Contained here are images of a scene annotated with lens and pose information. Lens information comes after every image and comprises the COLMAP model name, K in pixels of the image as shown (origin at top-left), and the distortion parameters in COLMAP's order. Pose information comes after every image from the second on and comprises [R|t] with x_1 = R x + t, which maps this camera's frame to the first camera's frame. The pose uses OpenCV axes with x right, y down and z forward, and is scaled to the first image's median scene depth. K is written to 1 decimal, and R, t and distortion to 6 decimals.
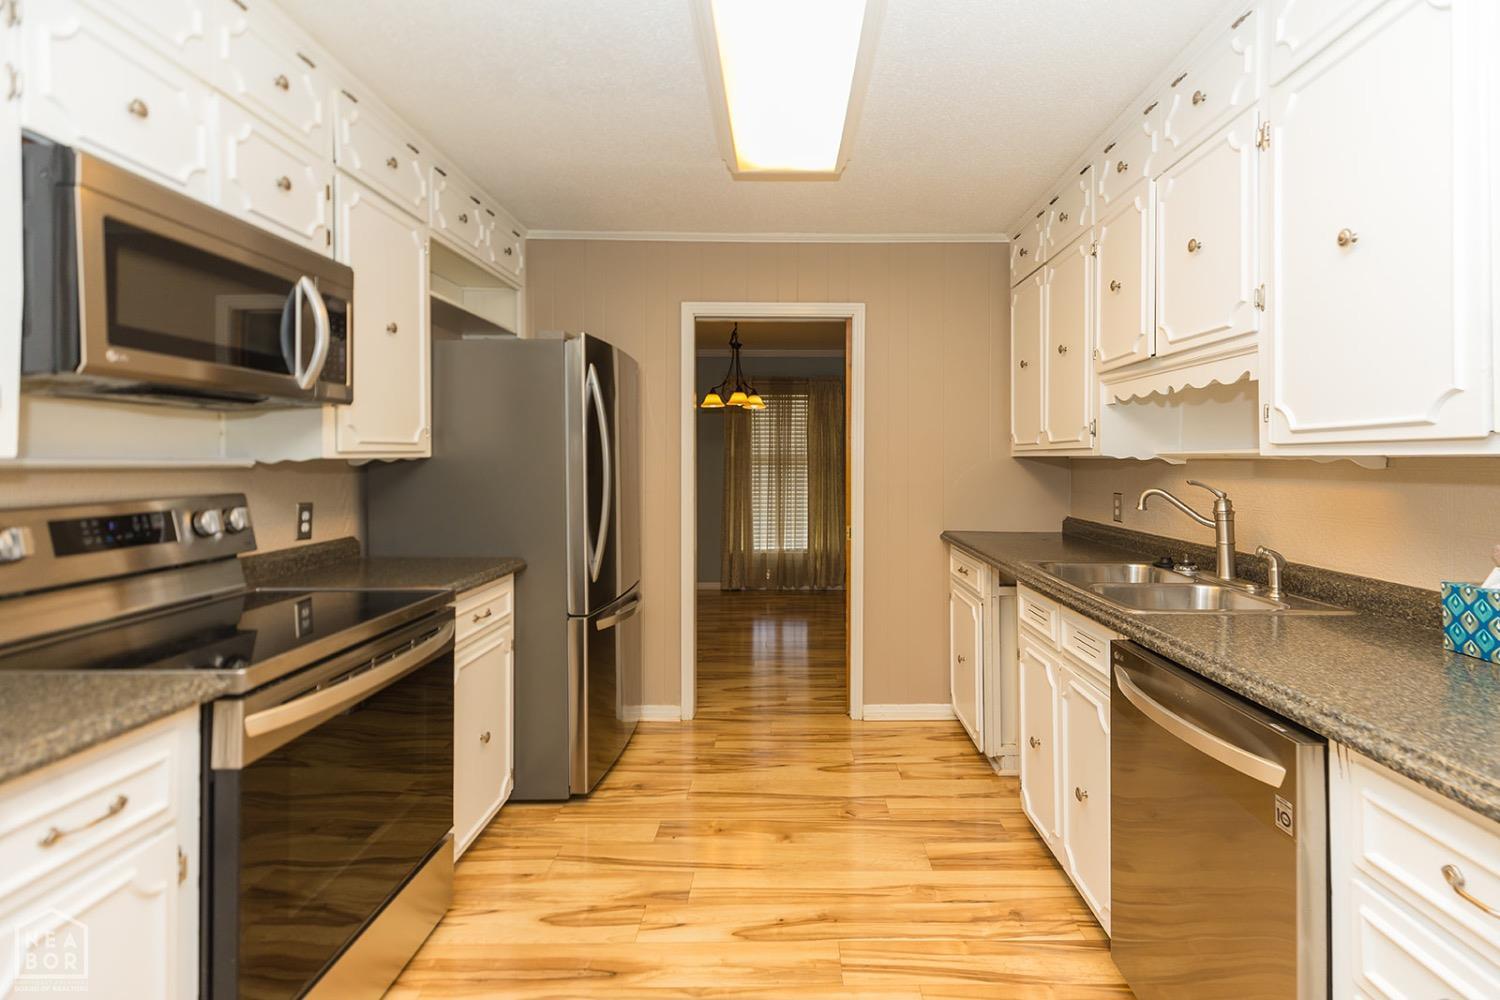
lens RADIAL K [[688.7, 0, 750.5], [0, 688.7, 451.9], [0, 0, 1]] dist [-0.000866, -0.000479]
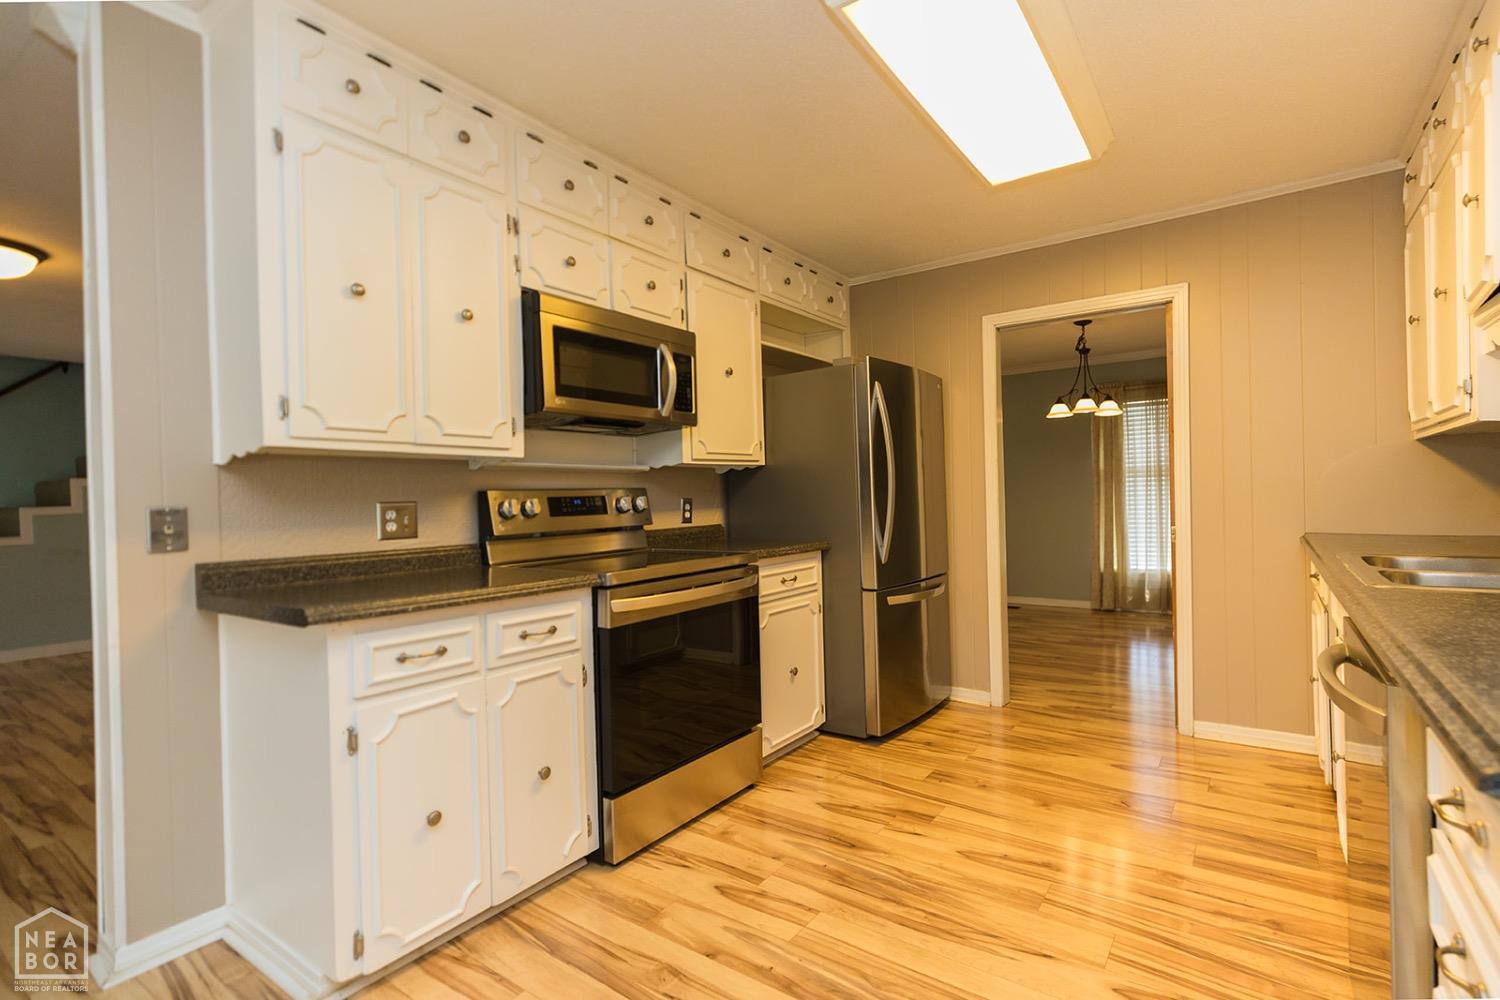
lens RADIAL K [[689.3, 0, 758.1], [0, 689.3, 500.4], [0, 0, 1]] dist [-0.002739, -0.000821]
pose [[0.816644, -0.021333, -0.576748, 0.325214], [0.028955, 0.999573, 0.004025, 0.077142], [0.576415, -0.019987, 0.816913, -0.115348]]
